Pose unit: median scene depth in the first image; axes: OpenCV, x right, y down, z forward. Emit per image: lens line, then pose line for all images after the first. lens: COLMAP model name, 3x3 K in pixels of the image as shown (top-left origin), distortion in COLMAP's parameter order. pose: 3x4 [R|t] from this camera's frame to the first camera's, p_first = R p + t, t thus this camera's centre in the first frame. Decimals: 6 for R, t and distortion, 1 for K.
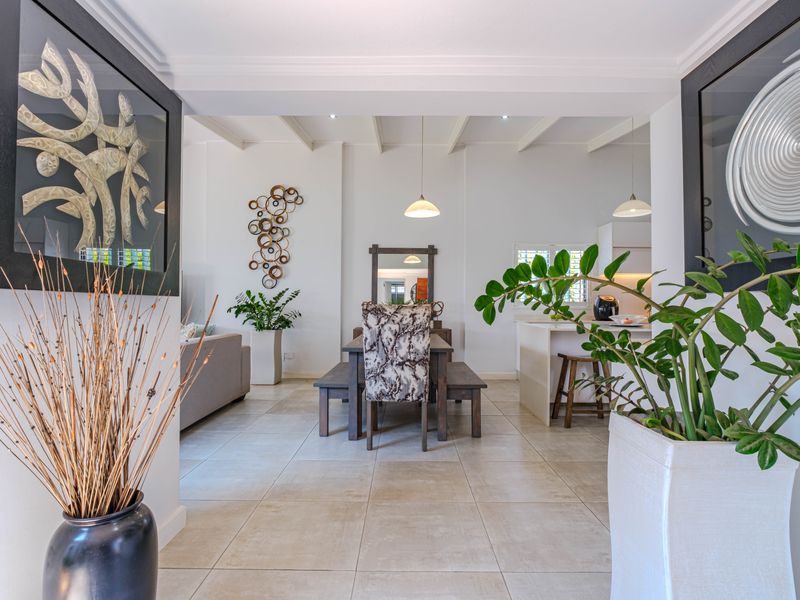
lens RADIAL K [[409.8, 0, 401.9], [0, 409.8, 300.7], [0, 0, 1]] dist [-0.007017, 0.000770]
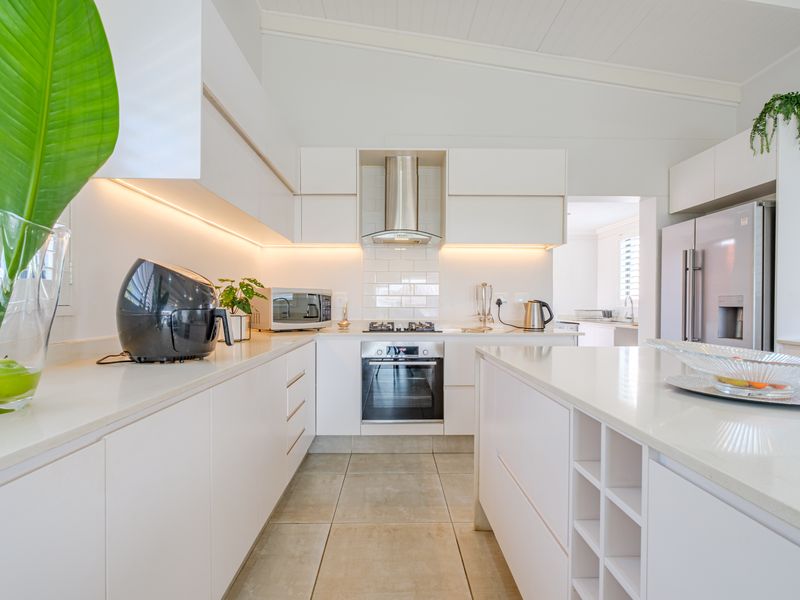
lens RADIAL K [[409.8, 0, 401.3], [0, 409.8, 307.6], [0, 0, 1]] dist [-0.007017, 0.000770]
pose [[-0.020771, -0.015185, 0.999669, 0.367539], [-0.014450, 0.999785, 0.014886, 0.017279], [-0.999680, -0.014136, -0.020986, 1.316392]]
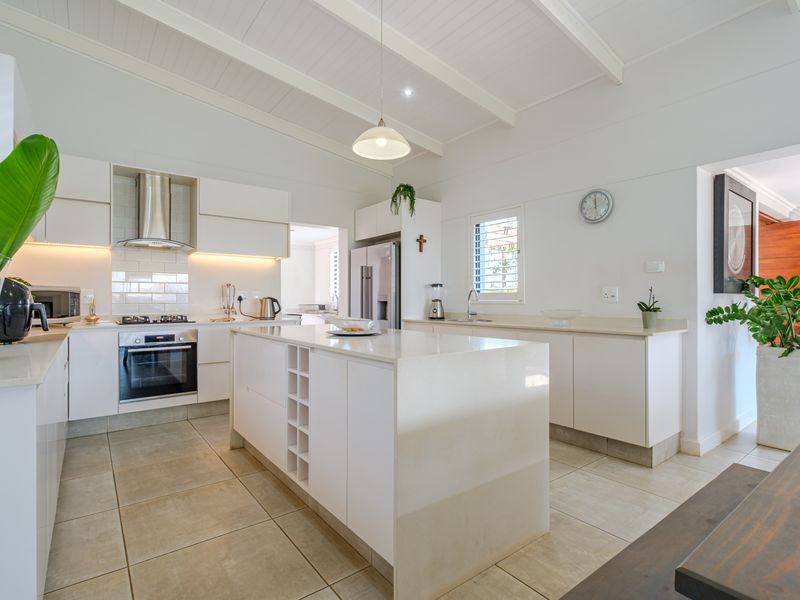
lens RADIAL K [[409.8, 0, 401.8], [0, 409.8, 299.3], [0, 0, 1]] dist [-0.007017, 0.000770]
pose [[-0.611828, -0.003250, 0.790984, 0.059035], [-0.011698, 0.999919, -0.004939, 0.017889], [-0.790905, -0.012275, -0.611816, 1.432217]]
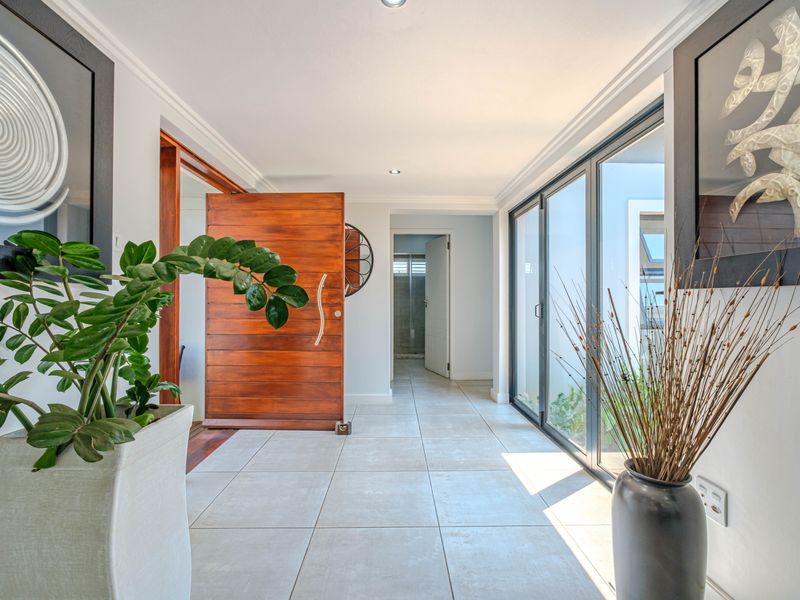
lens RADIAL K [[379.5, 0, 401.0], [0, 379.5, 295.8], [0, 0, 1]] dist [-0.002795, 0.002457]
pose [[-0.999605, -0.010172, -0.026191, 0.008566], [-0.009691, 0.999783, -0.018415, 0.006652], [0.026373, -0.018154, -0.999487, 0.622066]]
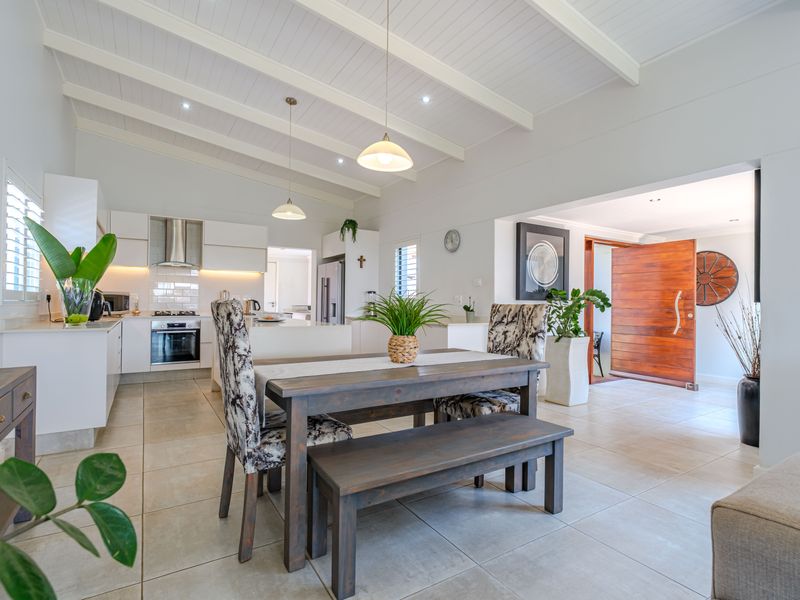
lens RADIAL K [[409.8, 0, 400.0], [0, 409.8, 299.6], [0, 0, 1]] dist [-0.007017, 0.000770]
pose [[-0.532620, -0.005349, 0.846338, -0.541903], [-0.022458, 0.999717, -0.007816, 0.009892], [-0.846057, -0.023170, -0.532589, 1.402439]]
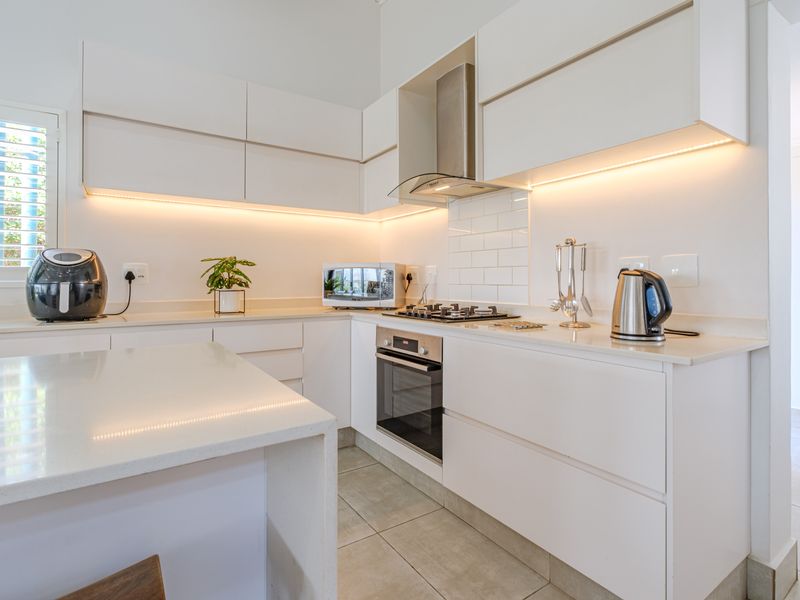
lens RADIAL K [[409.8, 0, 407.0], [0, 409.8, 278.6], [0, 0, 1]] dist [-0.007017, 0.000770]
pose [[0.821327, -0.006551, 0.570420, 0.821880], [0.001074, 0.999950, 0.009937, 0.015116], [-0.570456, -0.007549, 0.821293, 0.837153]]
